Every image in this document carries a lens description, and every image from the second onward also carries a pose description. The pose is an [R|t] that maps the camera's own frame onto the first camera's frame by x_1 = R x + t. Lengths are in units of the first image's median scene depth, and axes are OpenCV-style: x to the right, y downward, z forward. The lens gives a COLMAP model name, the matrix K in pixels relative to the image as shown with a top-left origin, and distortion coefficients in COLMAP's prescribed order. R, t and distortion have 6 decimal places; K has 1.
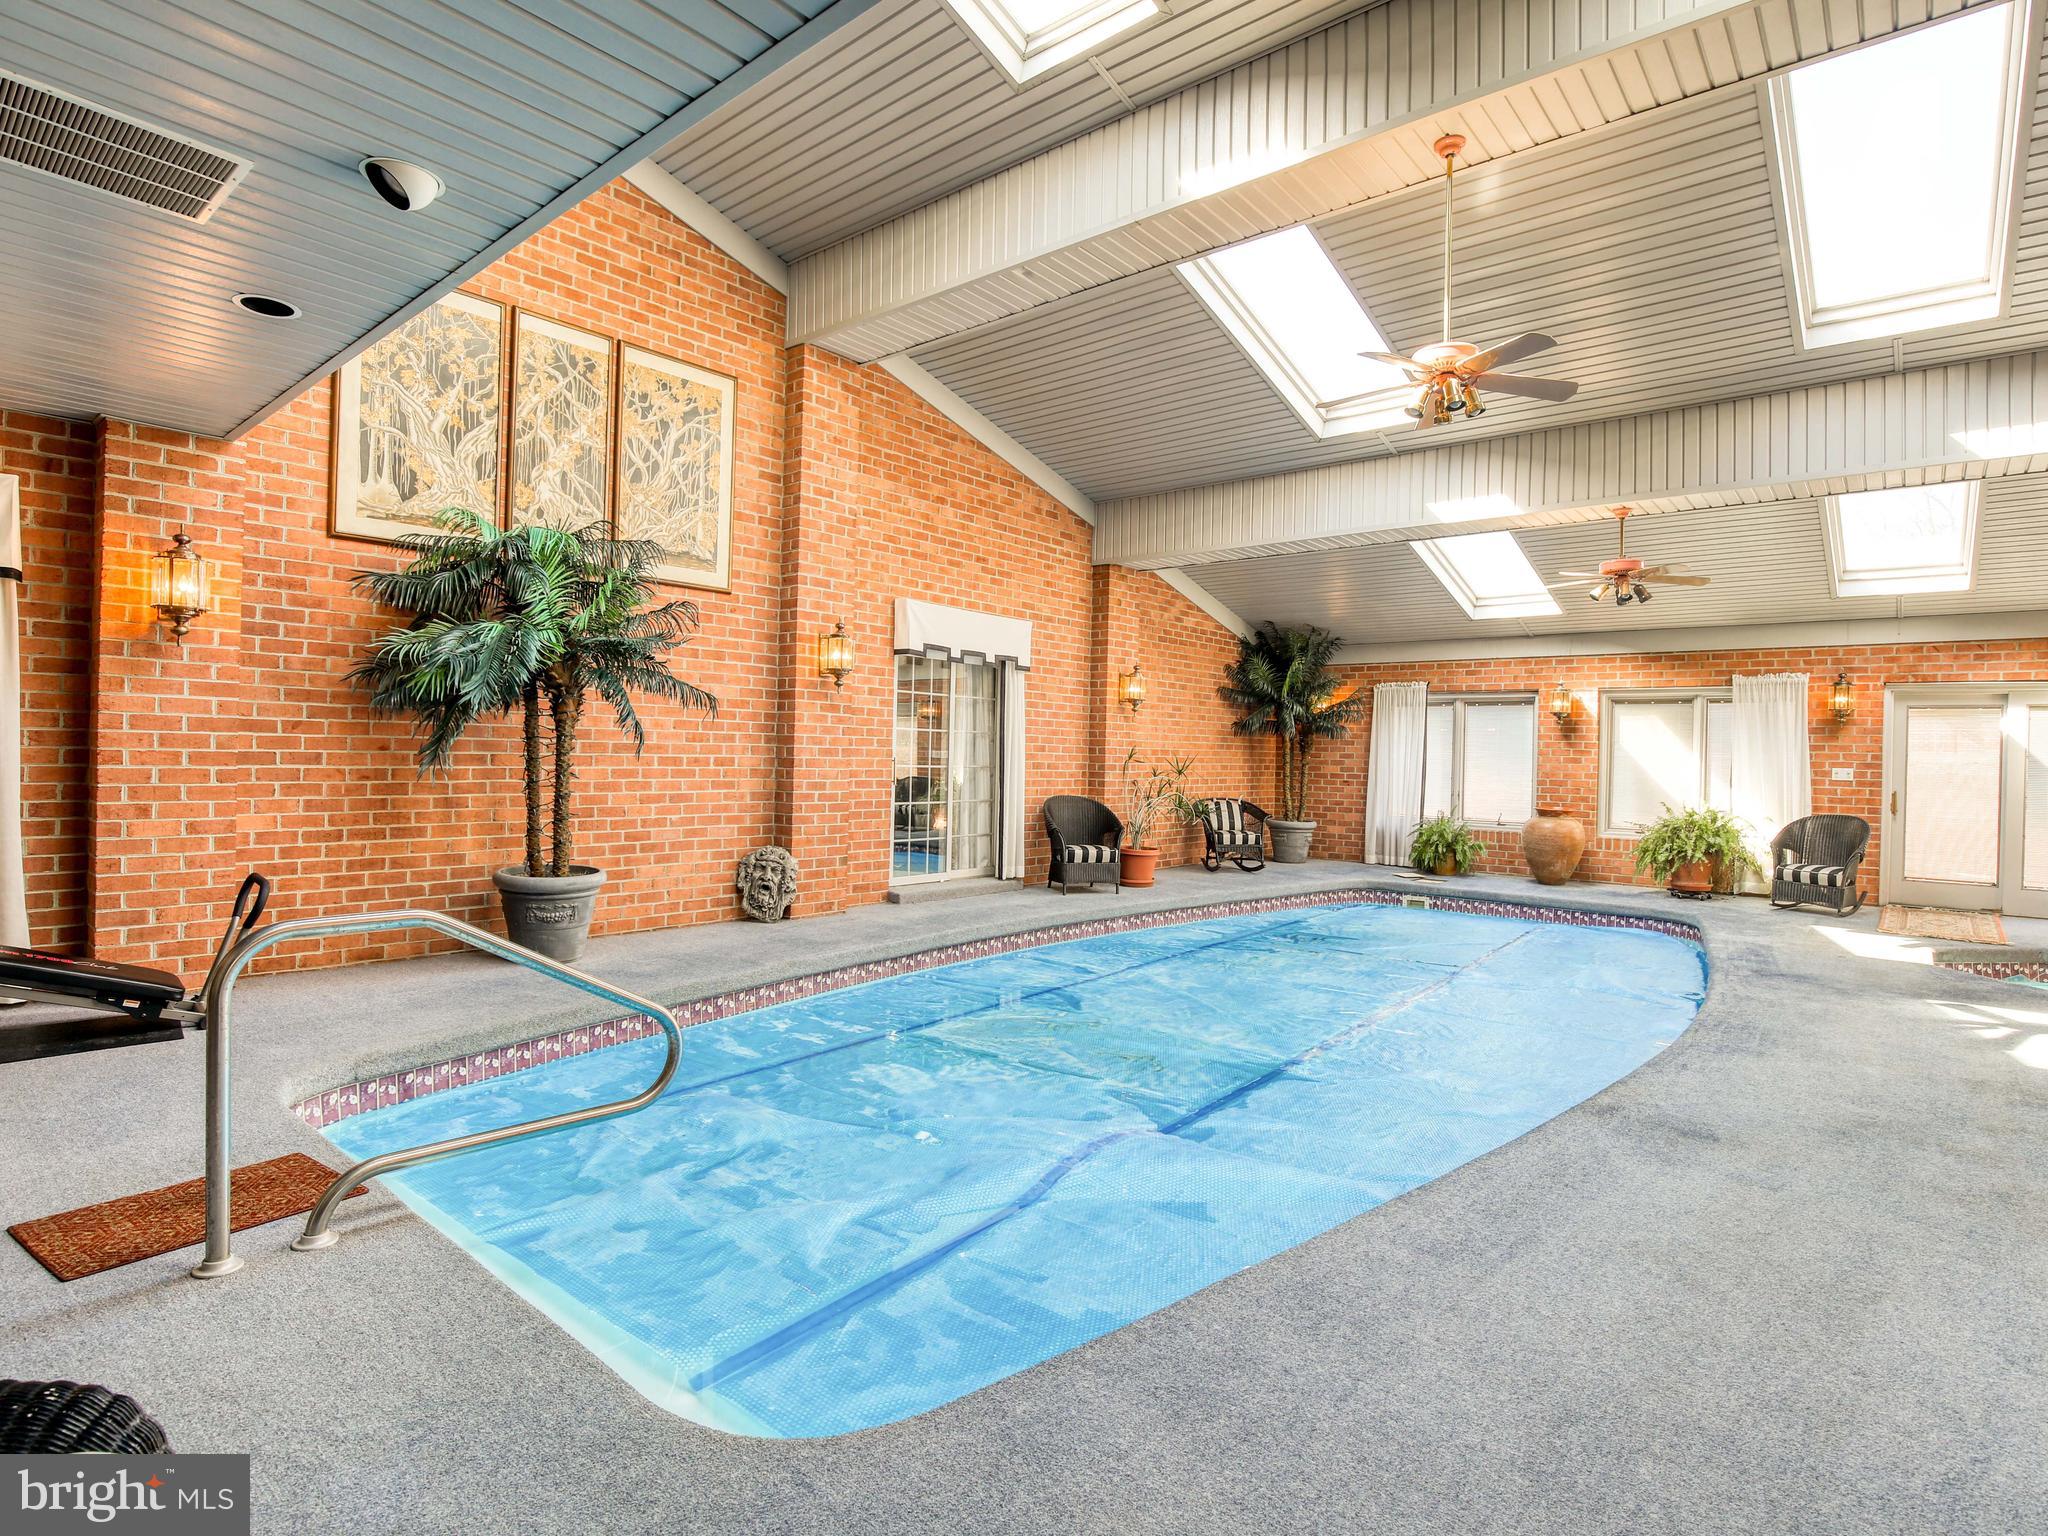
lens RADIAL K [[1056.8, 0, 1027.9], [0, 1056.8, 744.4], [0, 0, 1]] dist [-0.026479, -0.000044]
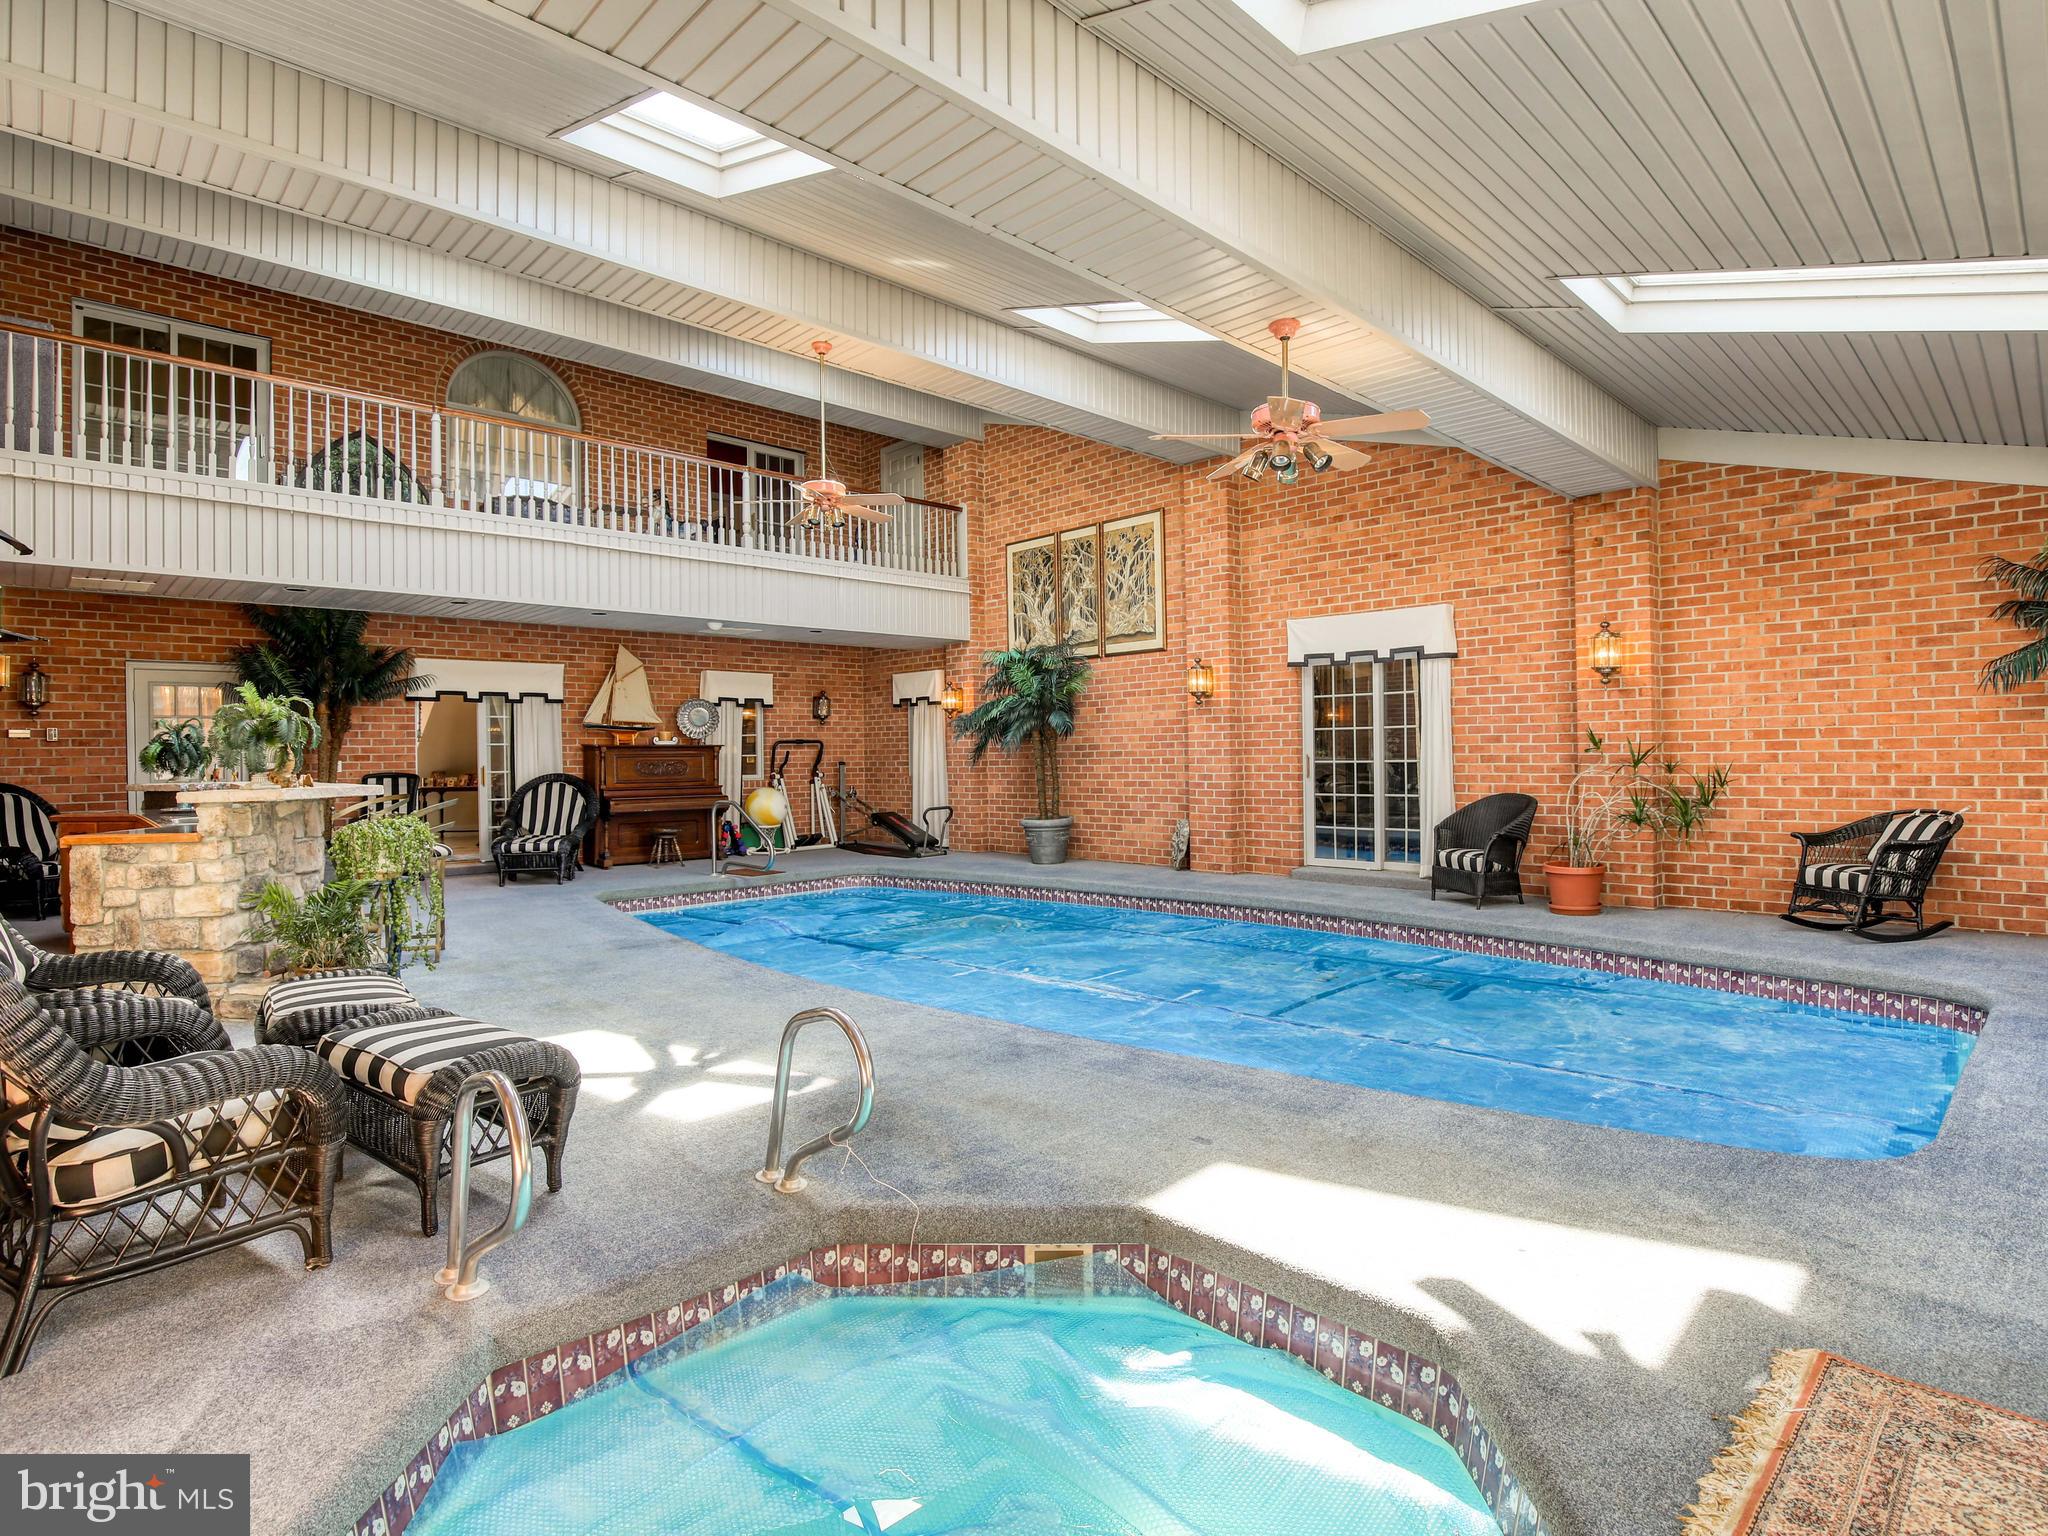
lens RADIAL K [[1084.0, 0, 1067.1], [0, 1084.0, 730.6], [0, 0, 1]] dist [-0.031162, -0.000003]
pose [[-0.077977, -0.041318, -0.996099, 0.954048], [0.024775, 0.998752, -0.043368, 0.027599], [0.996647, -0.028060, -0.076856, 0.726577]]
